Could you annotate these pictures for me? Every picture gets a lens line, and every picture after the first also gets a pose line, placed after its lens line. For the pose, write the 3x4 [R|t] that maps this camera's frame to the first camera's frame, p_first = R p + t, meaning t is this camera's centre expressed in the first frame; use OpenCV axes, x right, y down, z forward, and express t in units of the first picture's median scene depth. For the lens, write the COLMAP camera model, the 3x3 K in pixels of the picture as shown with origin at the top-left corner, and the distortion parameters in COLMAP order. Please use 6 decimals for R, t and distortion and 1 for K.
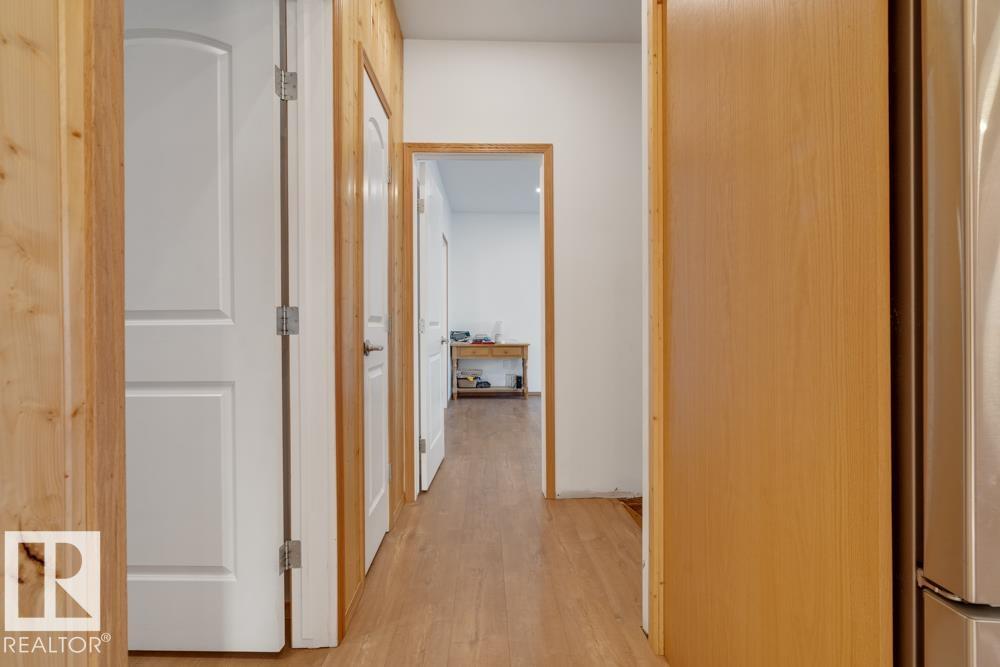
lens RADIAL K [[453.6, 0, 498.1], [0, 453.6, 329.1], [0, 0, 1]] dist [-0.000123, 0.000155]
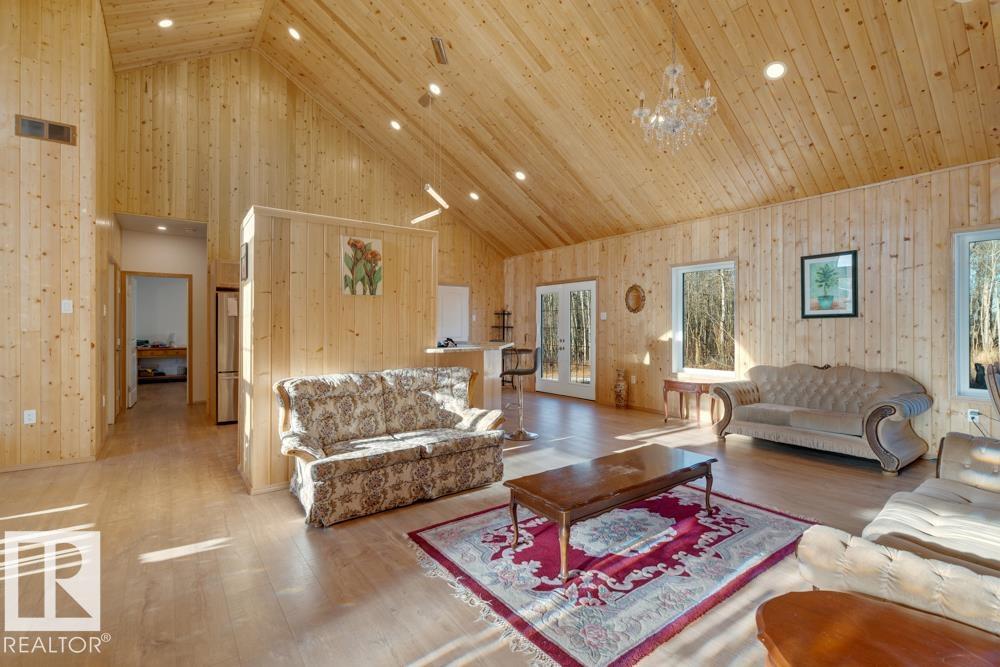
lens RADIAL K [[453.6, 0, 503.8], [0, 453.6, 327.9], [0, 0, 1]] dist [-0.000123, 0.000155]
pose [[0.815791, 0.004109, 0.578332, 0.030783], [-0.001575, 0.999987, -0.004883, -0.031162], [-0.578344, 0.003073, 0.815787, -0.967588]]
